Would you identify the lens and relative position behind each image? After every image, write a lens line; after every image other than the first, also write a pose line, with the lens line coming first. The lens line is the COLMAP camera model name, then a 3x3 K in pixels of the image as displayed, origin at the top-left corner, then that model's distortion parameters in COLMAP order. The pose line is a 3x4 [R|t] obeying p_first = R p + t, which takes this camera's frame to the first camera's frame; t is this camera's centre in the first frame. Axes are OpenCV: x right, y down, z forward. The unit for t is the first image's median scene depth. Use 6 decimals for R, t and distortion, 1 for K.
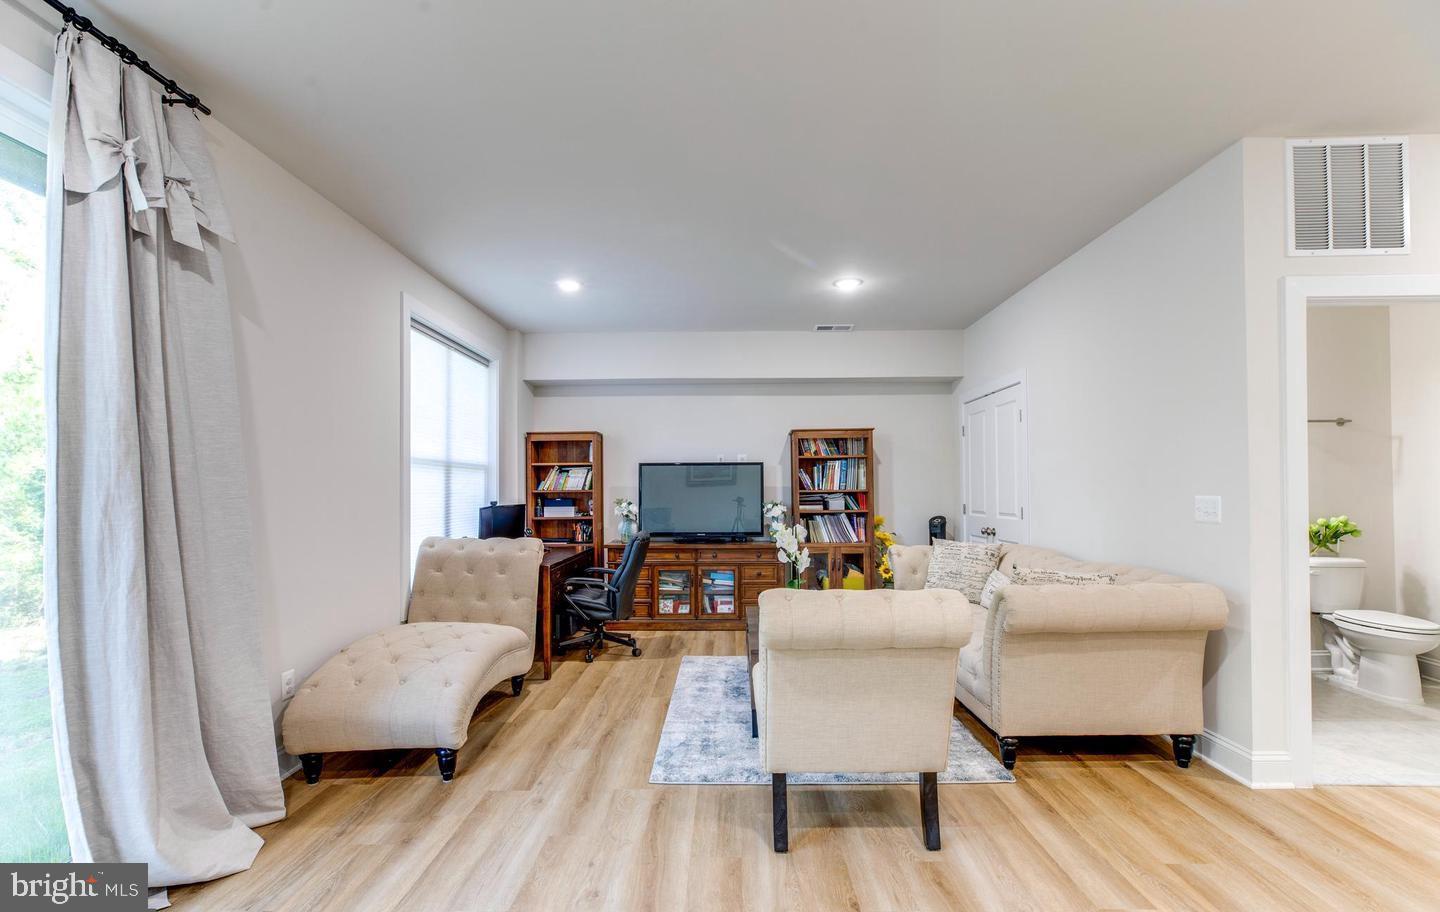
lens RADIAL K [[650.7, 0, 718.7], [0, 650.7, 481.3], [0, 0, 1]] dist [0.000271, 0.000259]
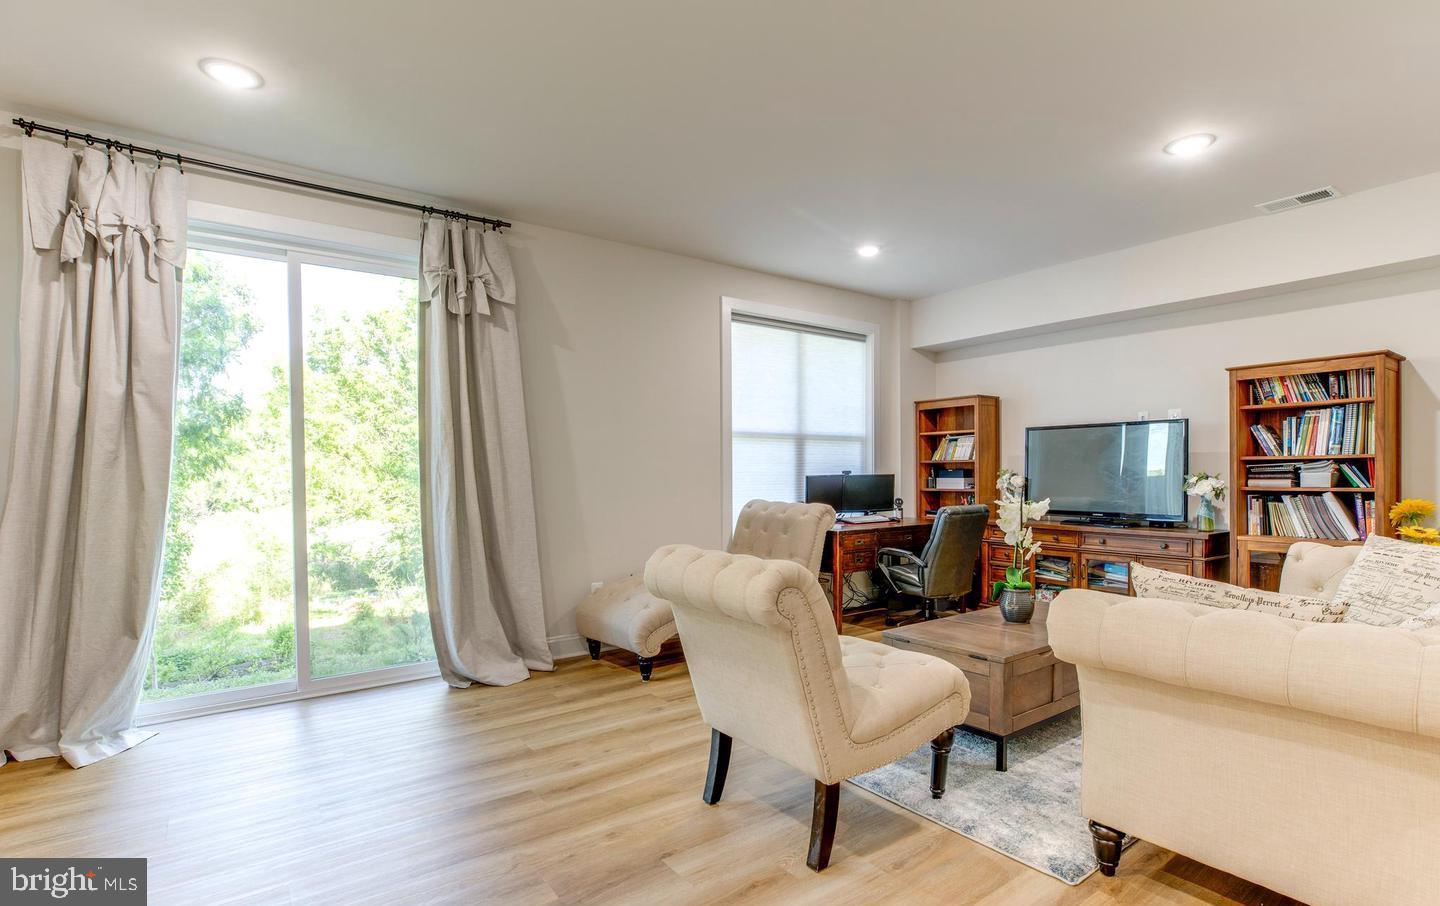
lens RADIAL K [[686.9, 0, 721.5], [0, 686.9, 484.5], [0, 0, 1]] dist [-0.026475, 0.017277]
pose [[0.613015, 0.017591, -0.789875, 0.351741], [0.014280, 0.999342, 0.033339, 0.011232], [0.789942, -0.031717, 0.612360, 0.137235]]
